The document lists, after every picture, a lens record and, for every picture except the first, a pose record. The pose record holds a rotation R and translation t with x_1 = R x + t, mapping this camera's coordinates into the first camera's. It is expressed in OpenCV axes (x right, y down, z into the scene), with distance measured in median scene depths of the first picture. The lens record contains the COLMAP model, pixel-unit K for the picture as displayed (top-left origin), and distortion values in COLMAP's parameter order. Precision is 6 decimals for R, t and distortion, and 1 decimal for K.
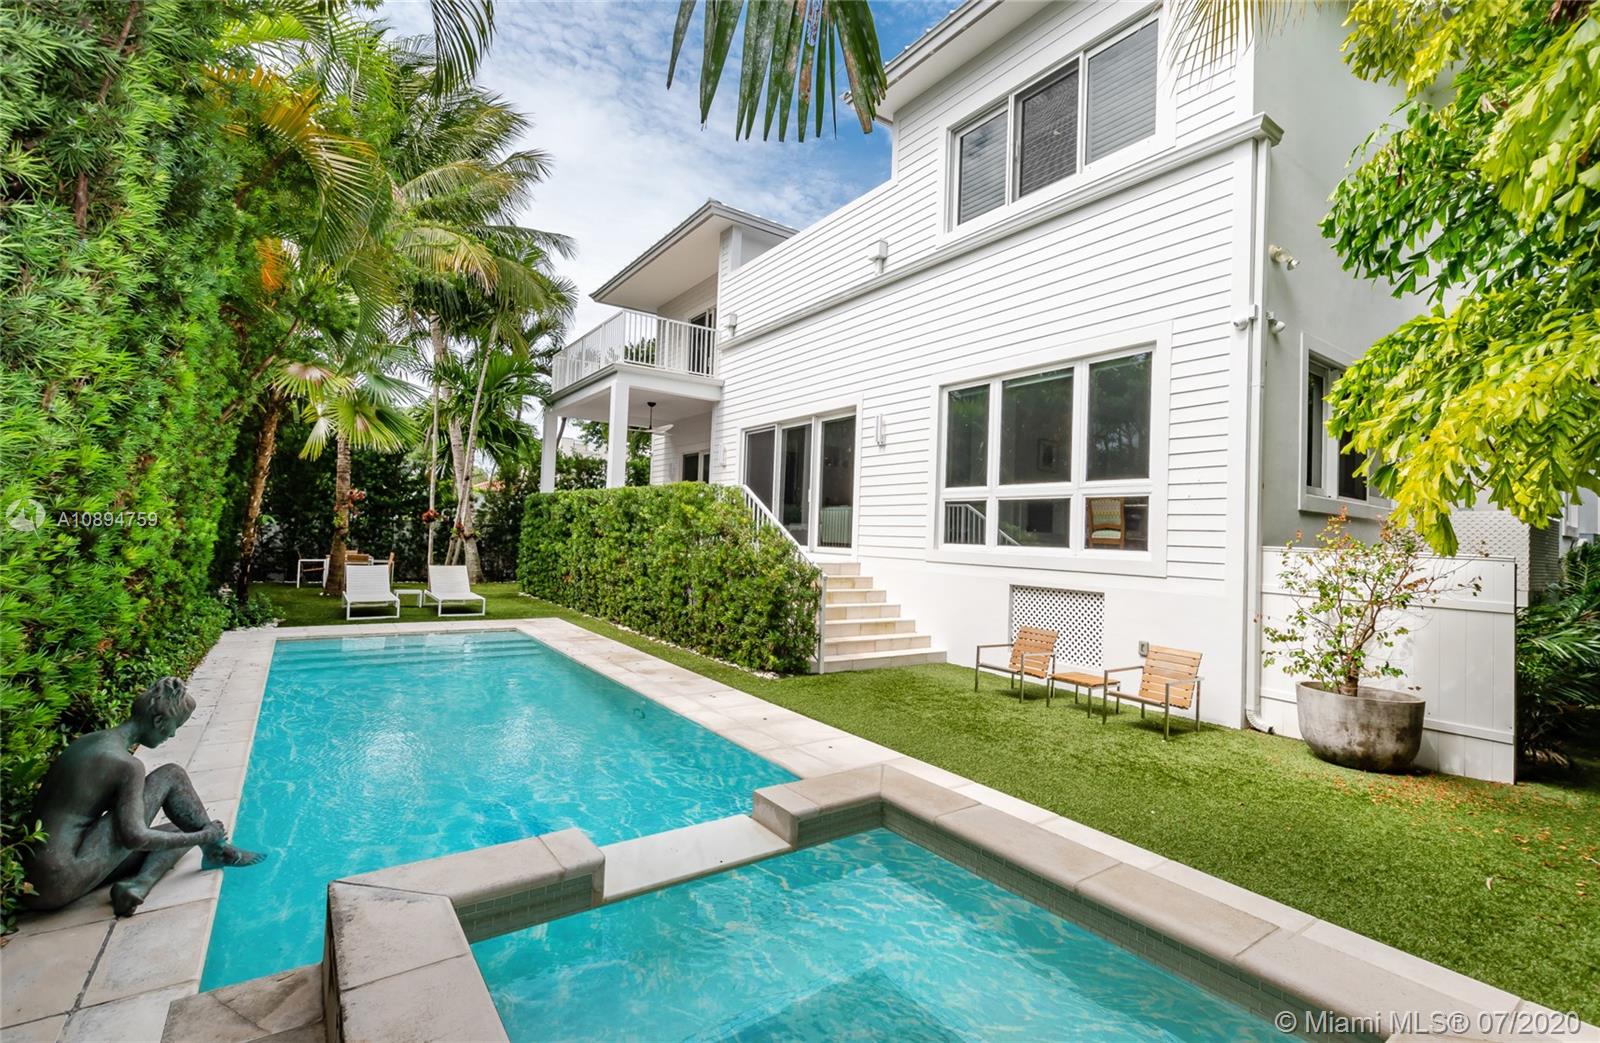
lens RADIAL K [[705.4, 0, 795.4], [0, 705.4, 516.5], [0, 0, 1]] dist [0.001588, 0.000061]
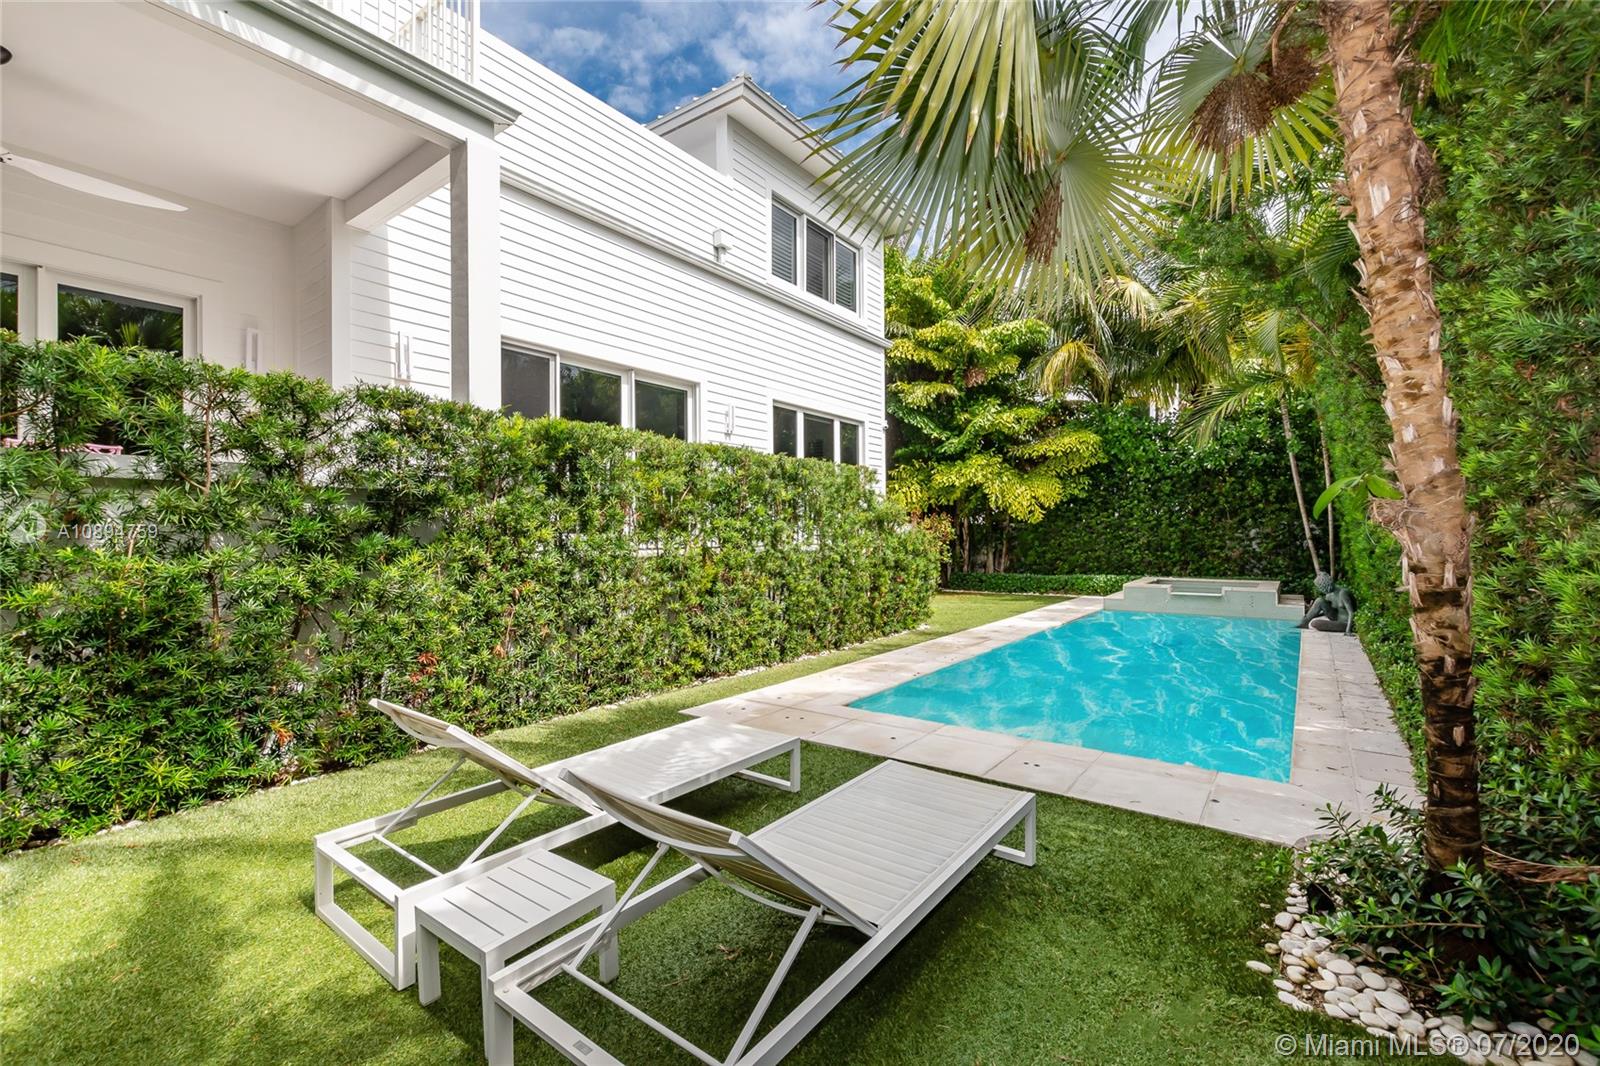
lens RADIAL K [[696.4, 0, 800.3], [0, 696.4, 526.8], [0, 0, 1]] dist [0.005445, -0.001781]
pose [[-0.319037, -0.013616, 0.947644, -0.906560], [-0.024725, 0.999676, 0.006040, 0.027022], [-0.947420, -0.021503, -0.319270, 1.251240]]
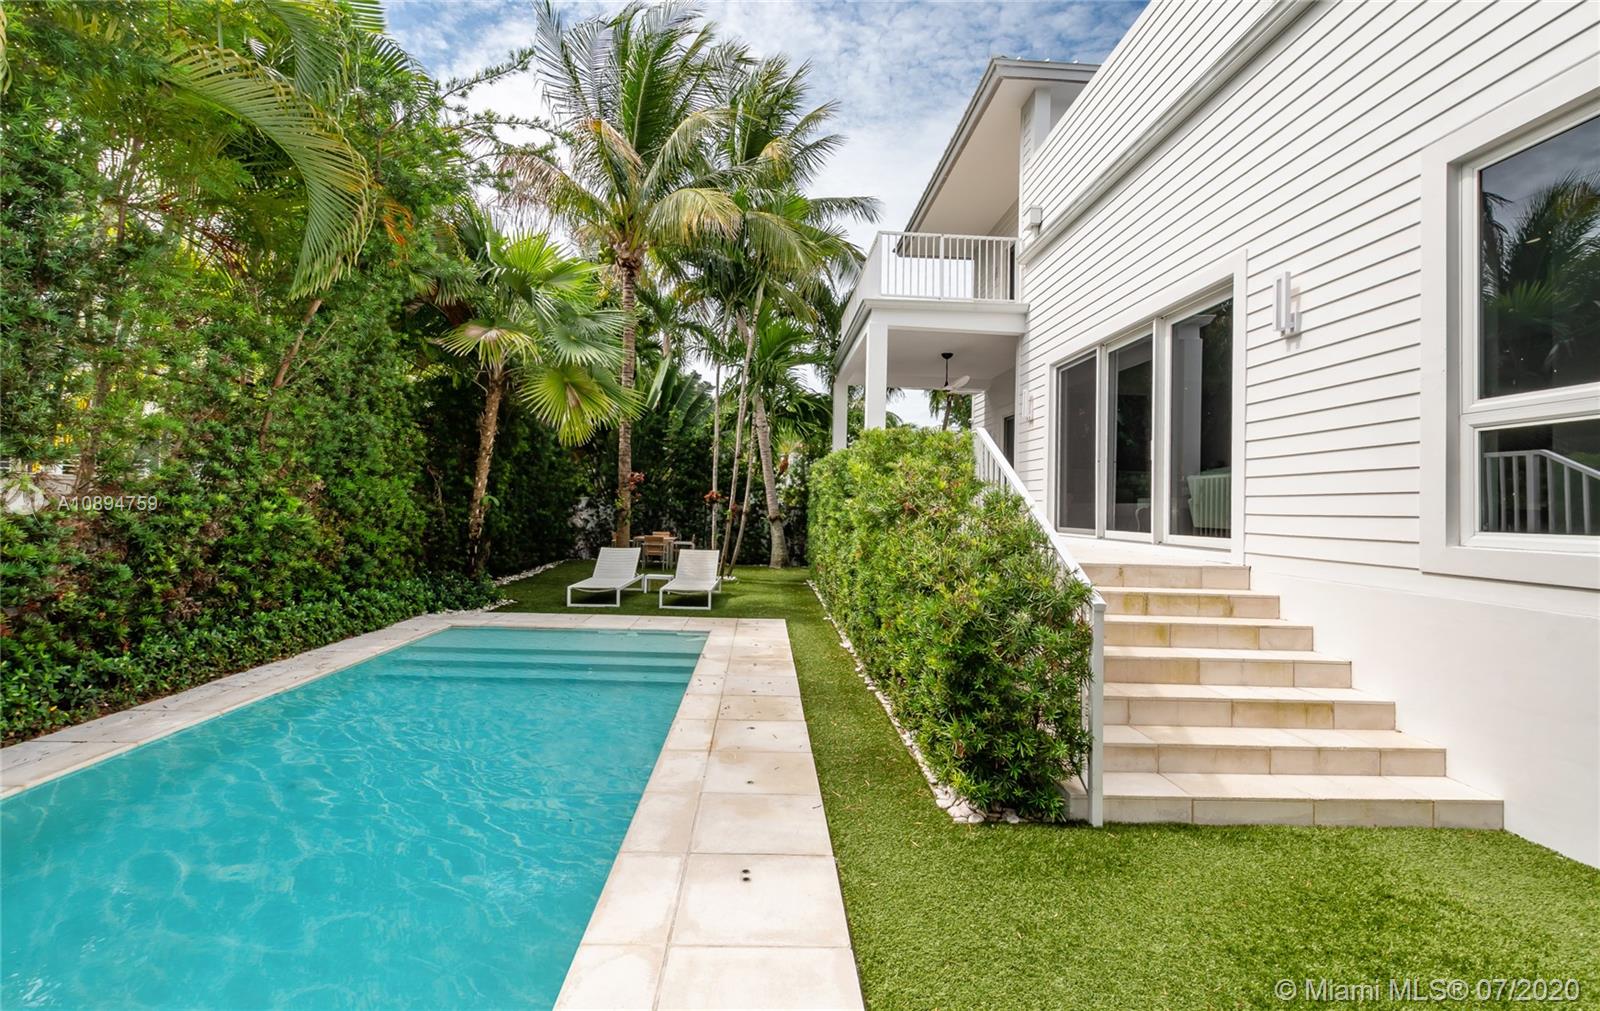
lens RADIAL K [[668.5, 0, 785.4], [0, 668.5, 483.9], [0, 0, 1]] dist [0.012282, -0.000280]
pose [[0.844047, -0.029213, -0.535472, 0.073629], [0.014395, 0.999390, -0.031831, 0.015468], [0.536075, 0.019159, 0.843953, 0.409518]]
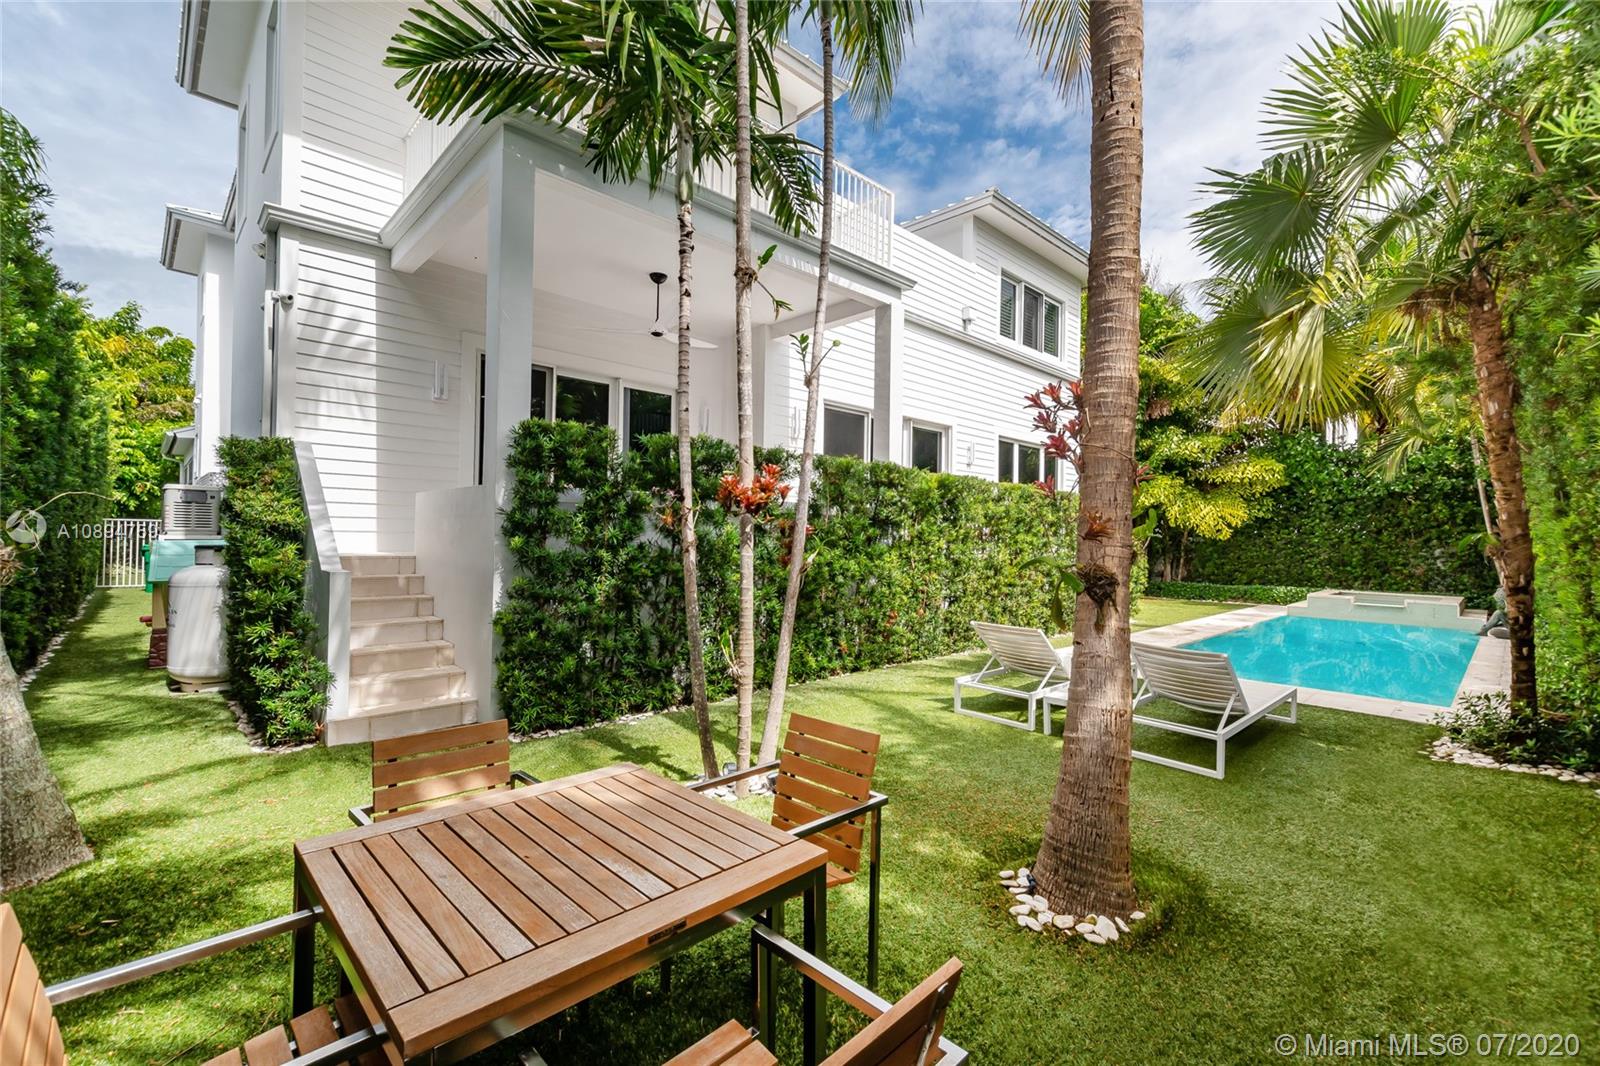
lens RADIAL K [[696.4, 0, 795.2], [0, 696.4, 529.2], [0, 0, 1]] dist [0.005445, -0.001781]
pose [[-0.149997, -0.018191, 0.988519, -1.158473], [-0.044894, 0.998925, 0.011571, 0.020305], [-0.987667, -0.042643, -0.150652, 1.552342]]
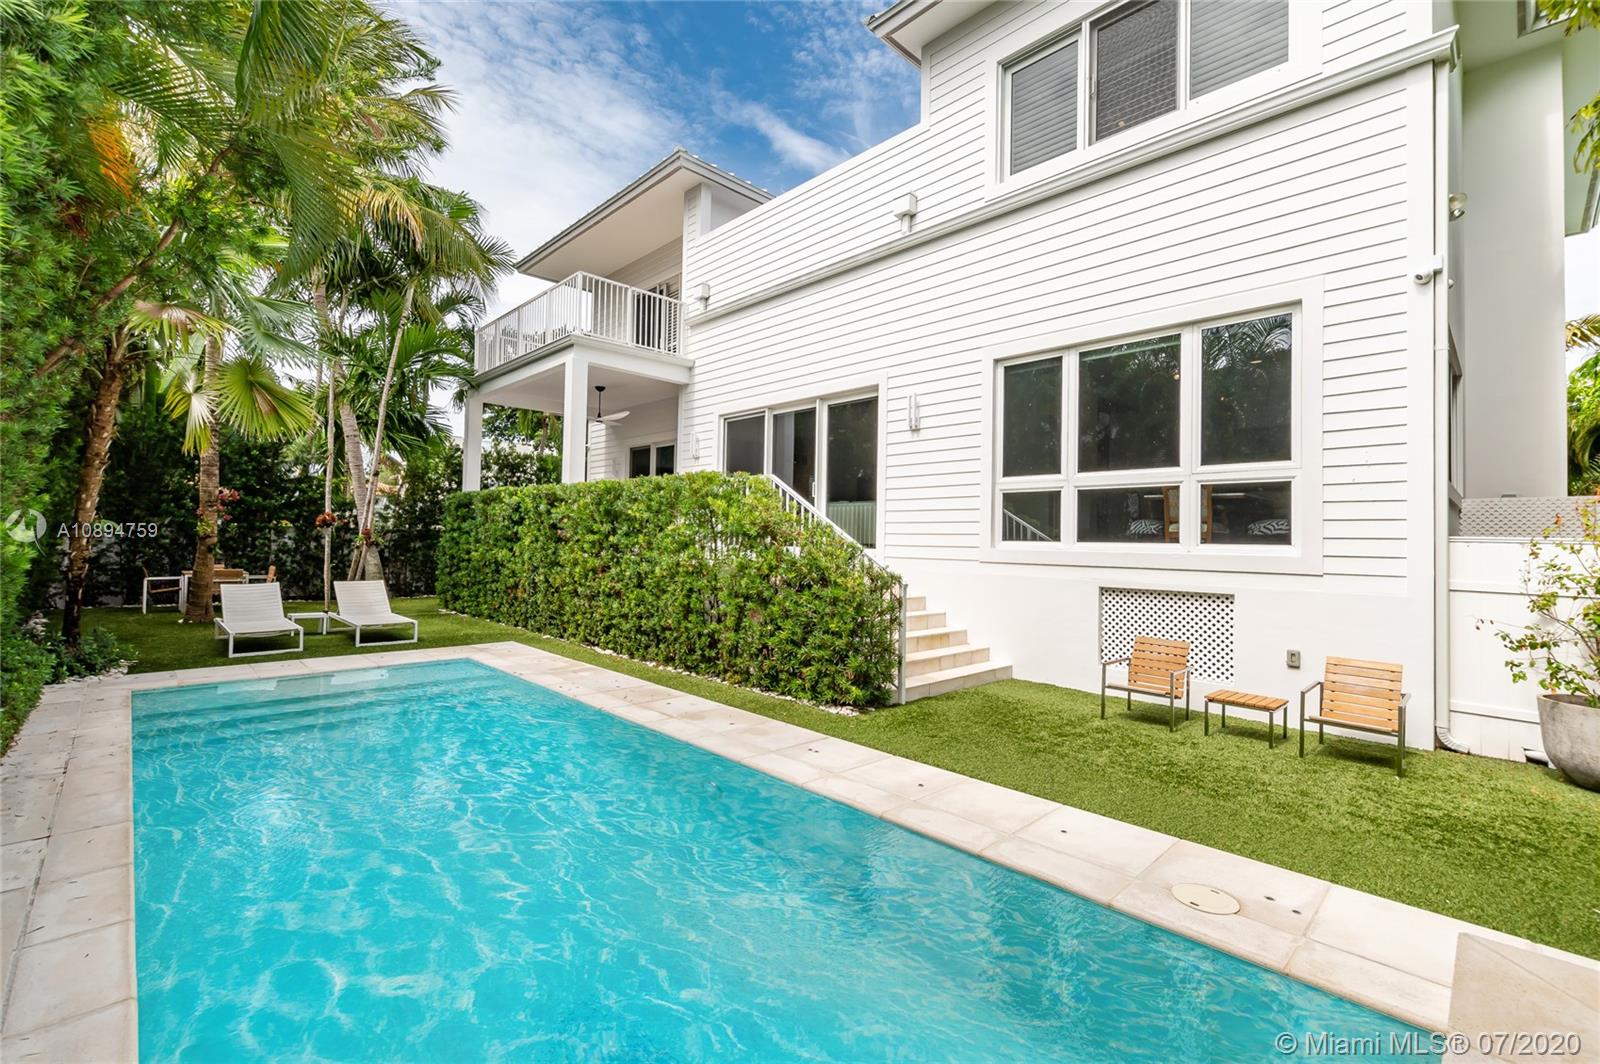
lens RADIAL K [[696.4, 0, 799.0], [0, 696.4, 522.5], [0, 0, 1]] dist [0.005445, -0.001781]
pose [[0.987483, -0.014728, 0.157039, -0.158532], [0.013665, 0.999876, 0.007846, 0.004763], [-0.157135, -0.005602, 0.987561, 0.177162]]
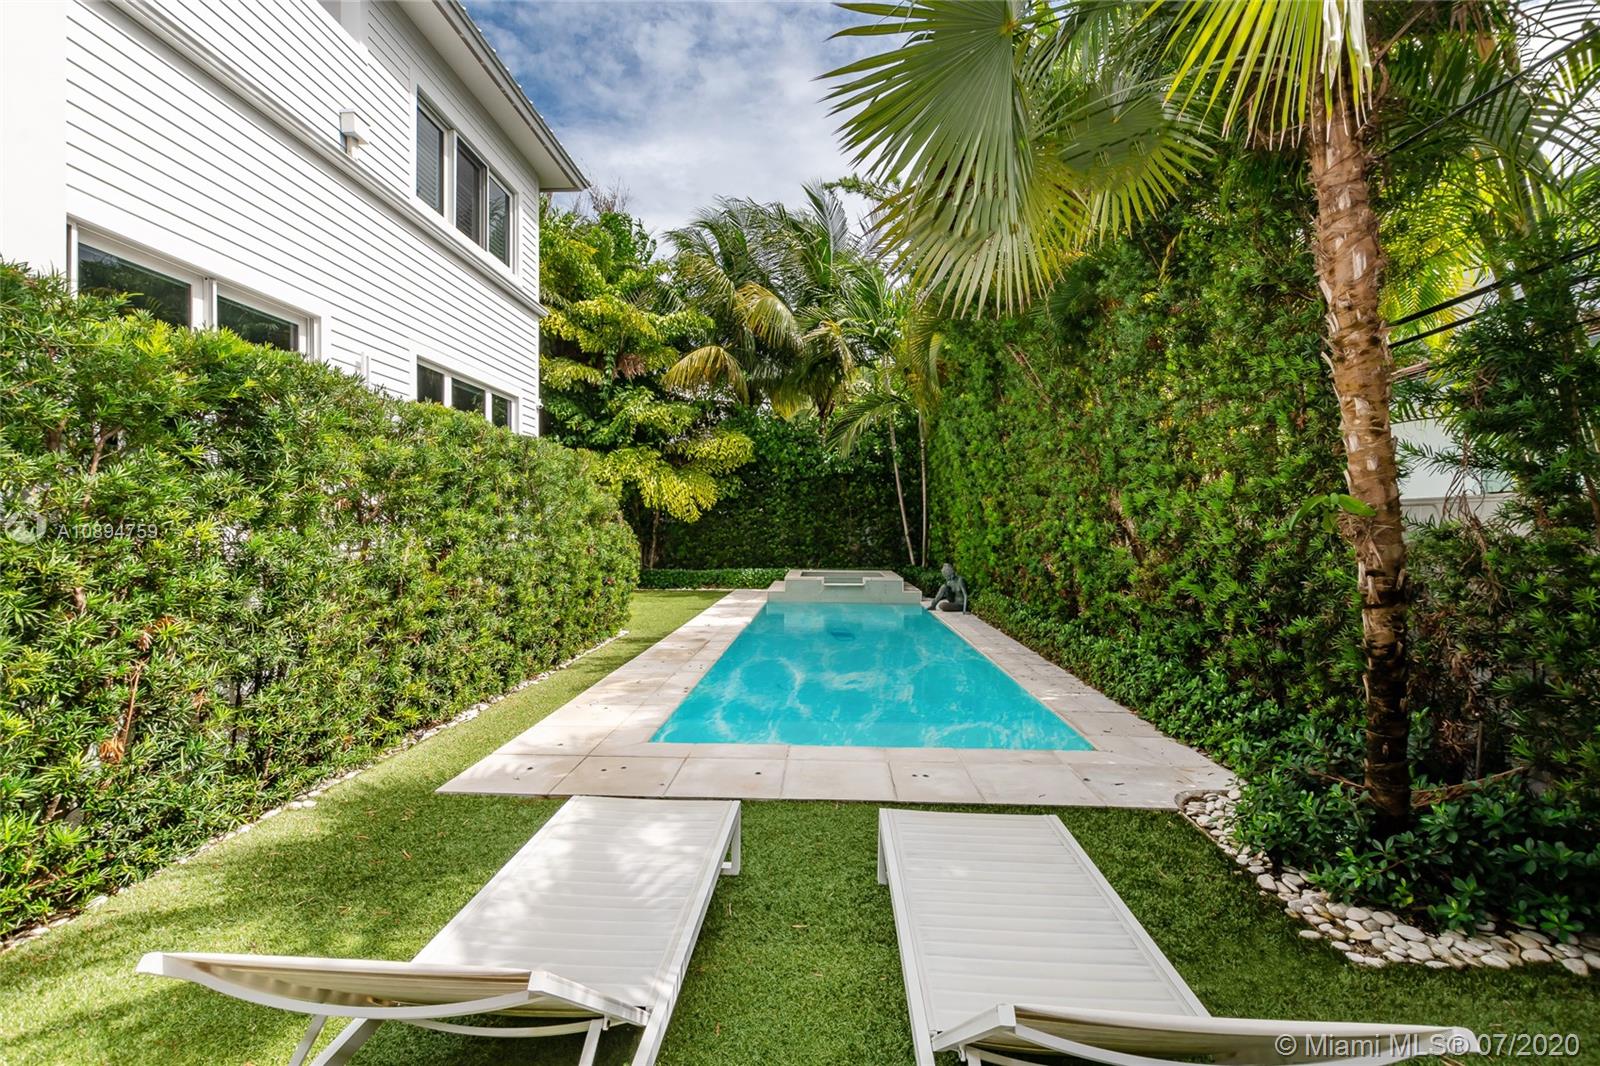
lens RADIAL K [[696.4, 0, 809.2], [0, 696.4, 529.3], [0, 0, 1]] dist [0.005445, -0.001781]
pose [[-0.799972, -0.032279, 0.599169, -0.751181], [-0.040173, 0.999193, 0.000194, 0.028503], [-0.598691, -0.023915, -0.800623, 1.343002]]
